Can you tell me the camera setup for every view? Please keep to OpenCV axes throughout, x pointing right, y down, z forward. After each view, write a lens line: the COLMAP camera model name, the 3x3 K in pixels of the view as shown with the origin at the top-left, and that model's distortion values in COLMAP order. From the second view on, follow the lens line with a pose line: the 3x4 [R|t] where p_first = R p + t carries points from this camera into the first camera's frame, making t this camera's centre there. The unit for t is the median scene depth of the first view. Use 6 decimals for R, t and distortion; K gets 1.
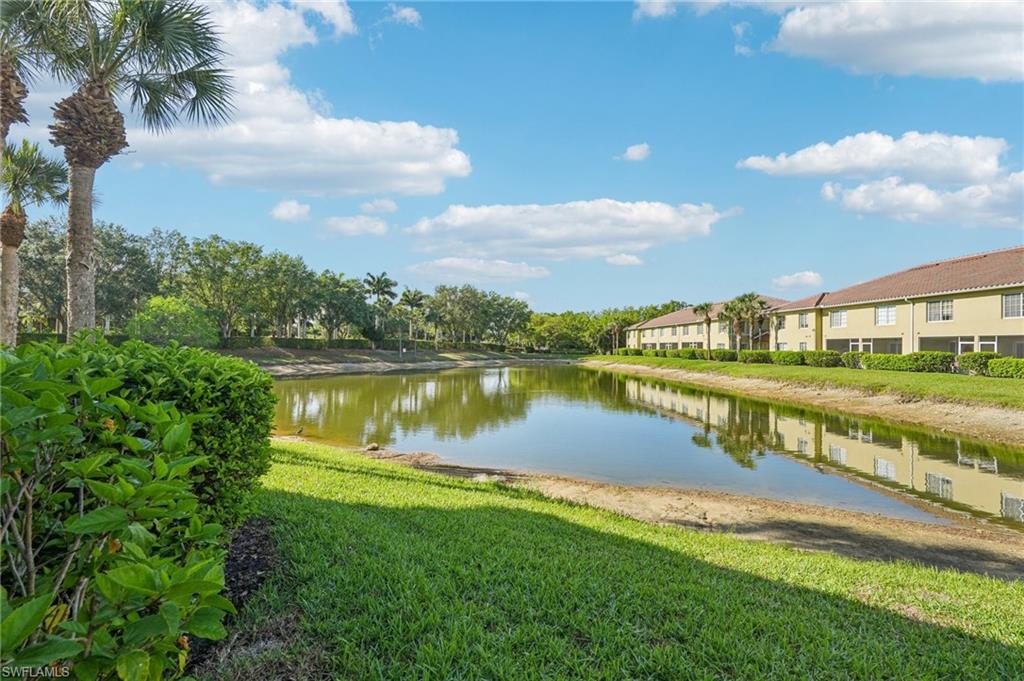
lens RADIAL K [[466.3, 0, 505.6], [0, 466.3, 340.9], [0, 0, 1]] dist [-0.013100, 0.006229]
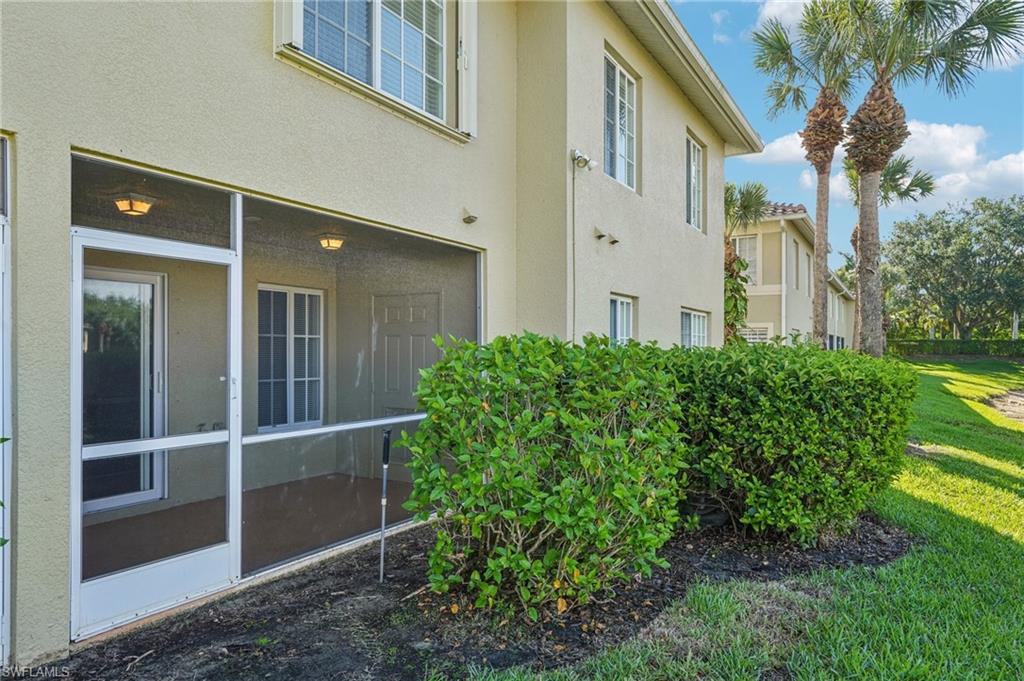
lens RADIAL K [[649.8, 0, 511.5], [0, 649.8, 343.9], [0, 0, 1]] dist [0.001372, 0.000345]
pose [[0.166346, -0.016512, -0.985929, 0.231332], [0.011462, 0.999825, -0.014811, 0.005282], [0.986001, -0.008837, 0.166506, -0.004465]]
